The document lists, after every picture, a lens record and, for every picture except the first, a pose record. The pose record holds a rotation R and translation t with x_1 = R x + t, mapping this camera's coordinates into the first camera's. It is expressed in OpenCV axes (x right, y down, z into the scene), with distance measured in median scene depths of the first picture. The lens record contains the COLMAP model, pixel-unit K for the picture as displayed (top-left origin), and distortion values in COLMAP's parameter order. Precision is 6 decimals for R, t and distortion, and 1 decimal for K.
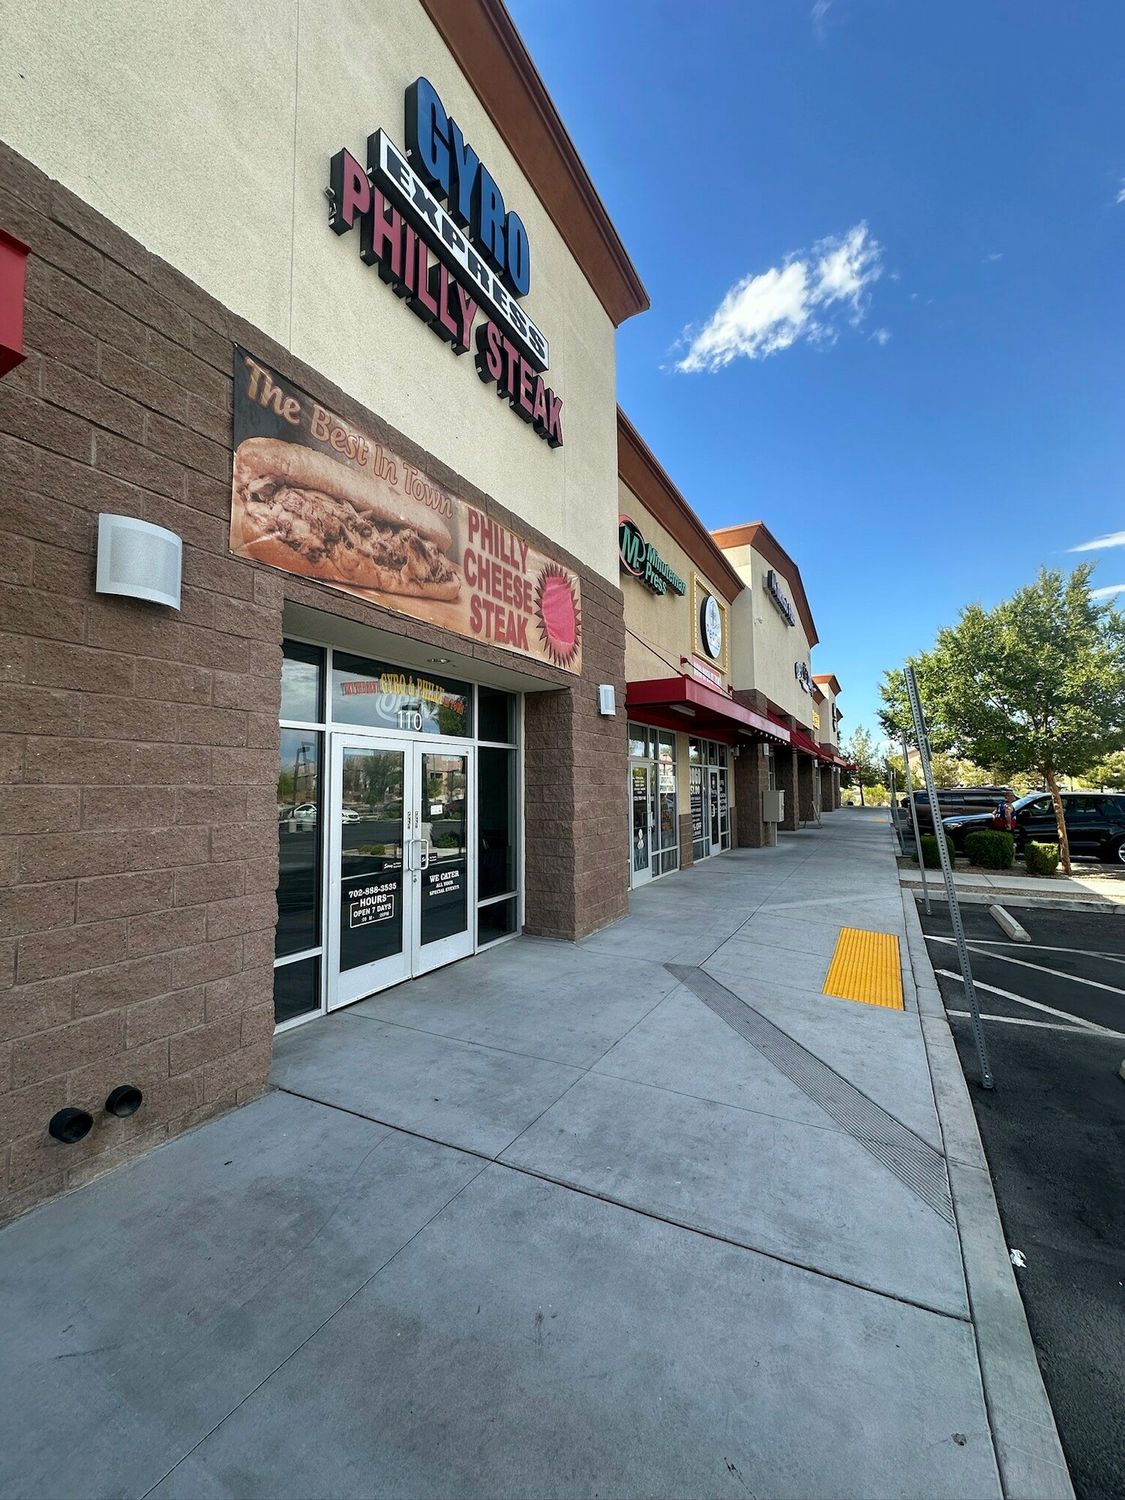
lens RADIAL K [[603.1, 0, 562.5], [0, 603.1, 750.0], [0, 0, 1]] dist [-0.013674, 0.000002]
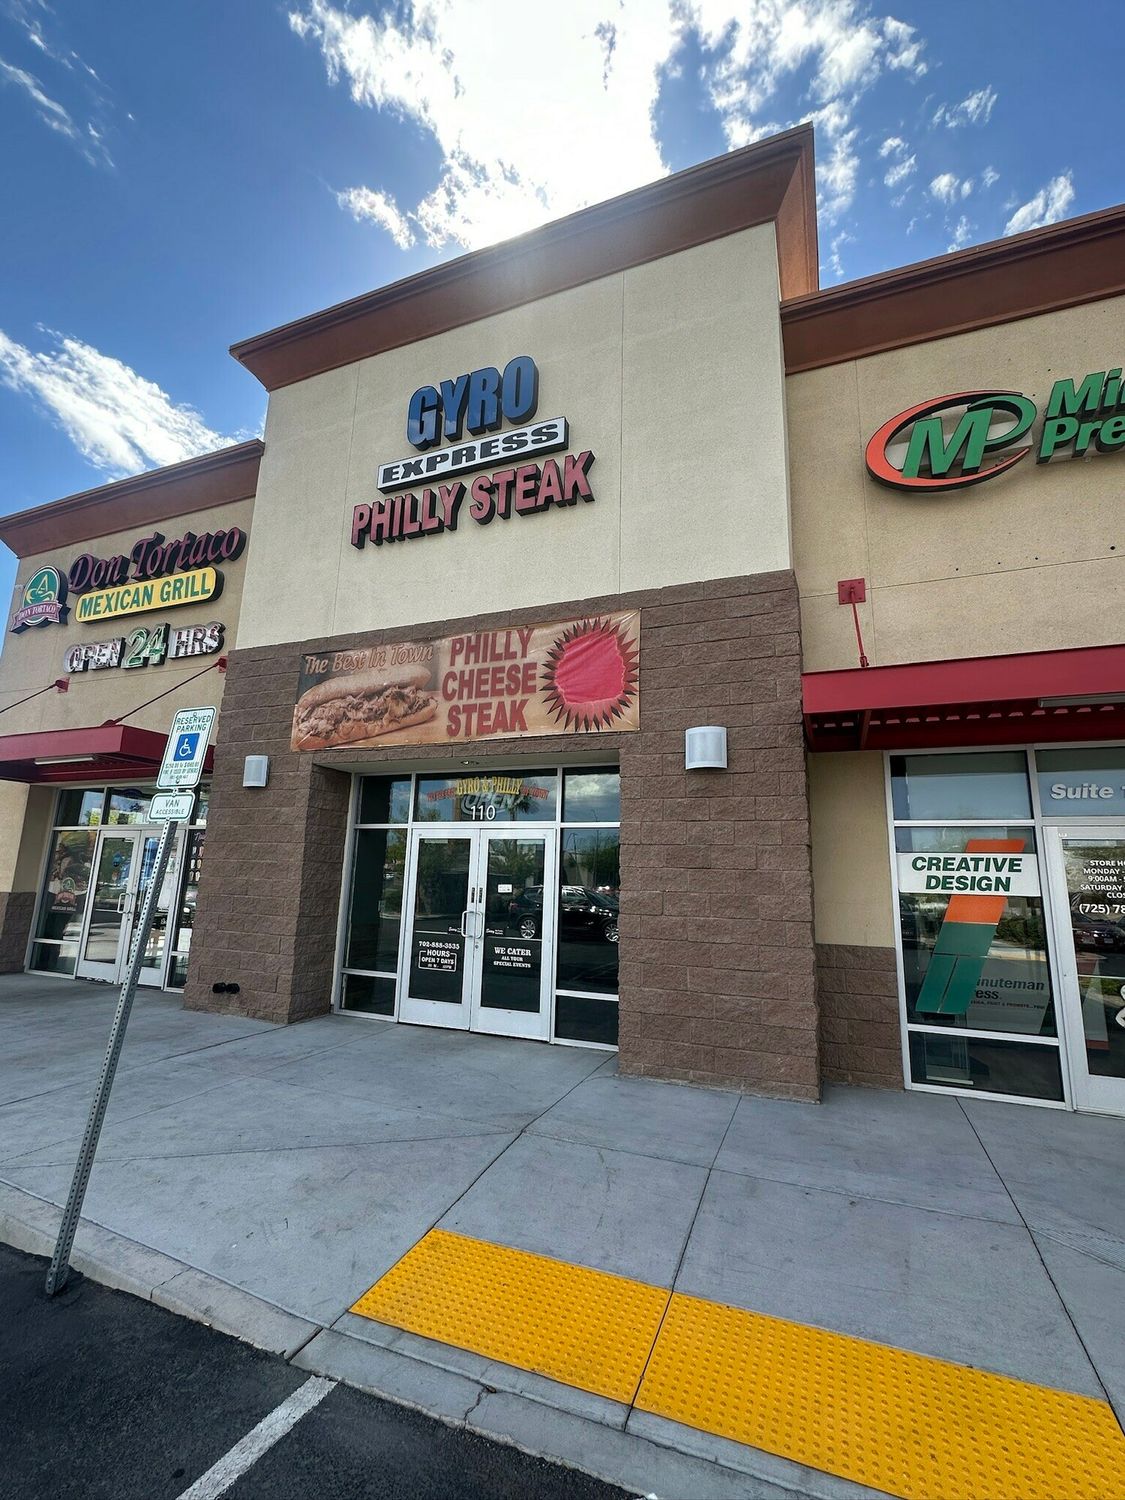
lens RADIAL K [[653.1, 0, 562.5], [0, 653.1, 750.0], [0, 0, 1]] dist [-0.006943, -0.000321]
pose [[0.101036, -0.184122, -0.977697, 1.151273], [0.032521, 0.982812, -0.181724, 0.076867], [0.994351, -0.013435, 0.105287, 1.079881]]
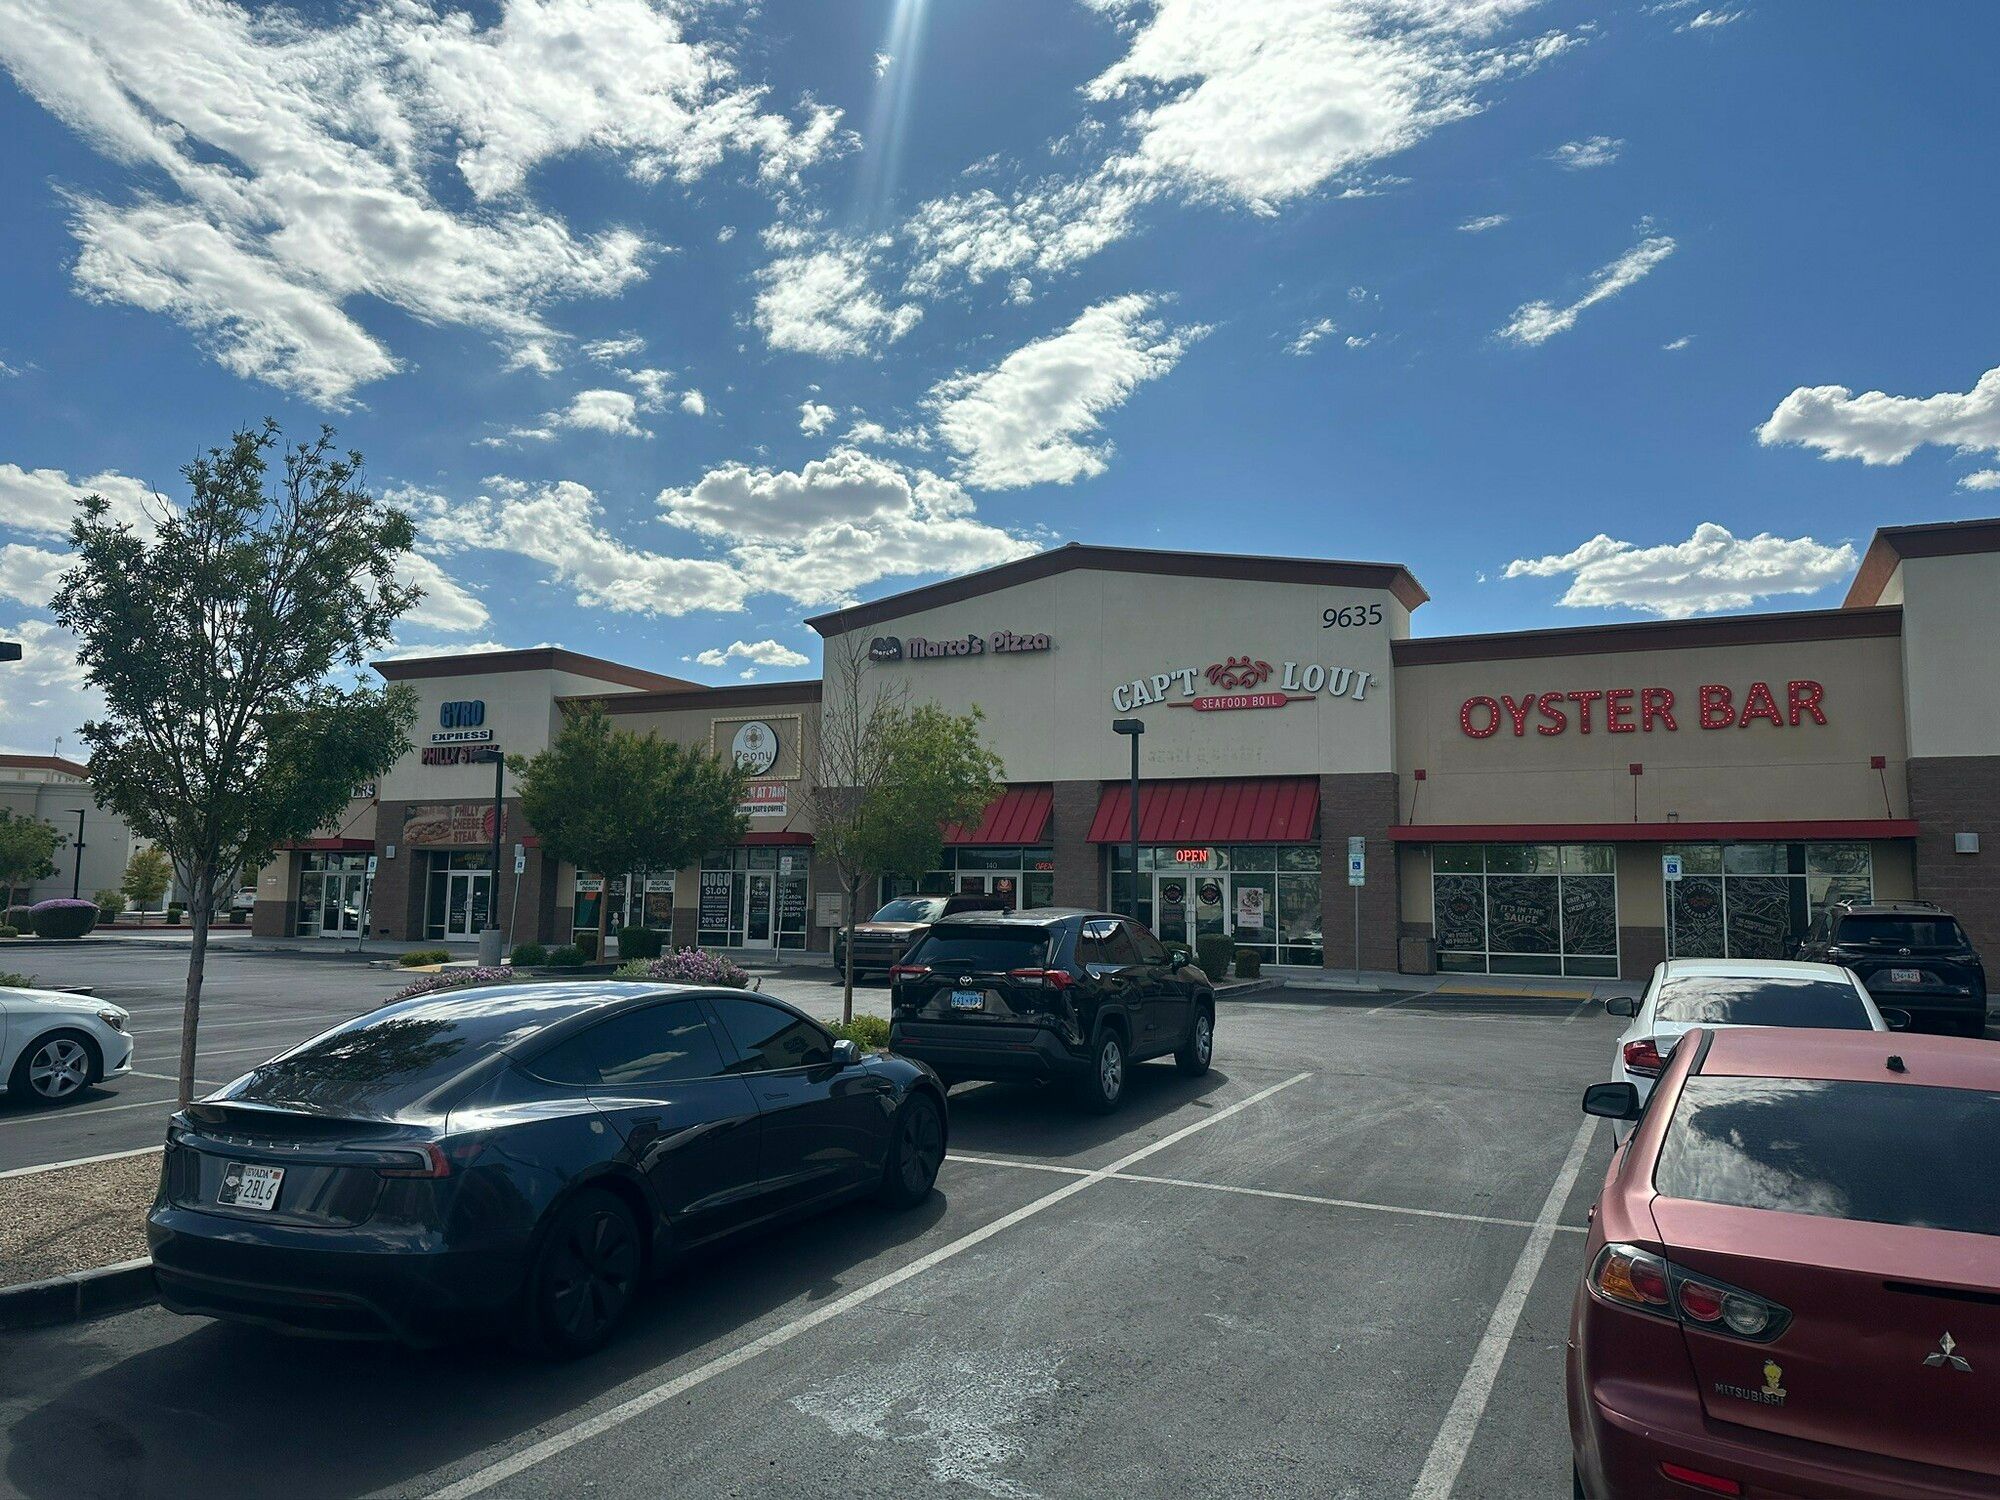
lens RADIAL K [[1414.0, 0, 1000.0], [0, 1414.0, 750.0], [0, 0, 1]] dist [0.001676, -0.000269]
pose [[0.044511, -0.103323, -0.993651, 8.254460], [0.047081, 0.993749, -0.101225, 0.256000], [0.997899, -0.042276, 0.049097, 3.787763]]
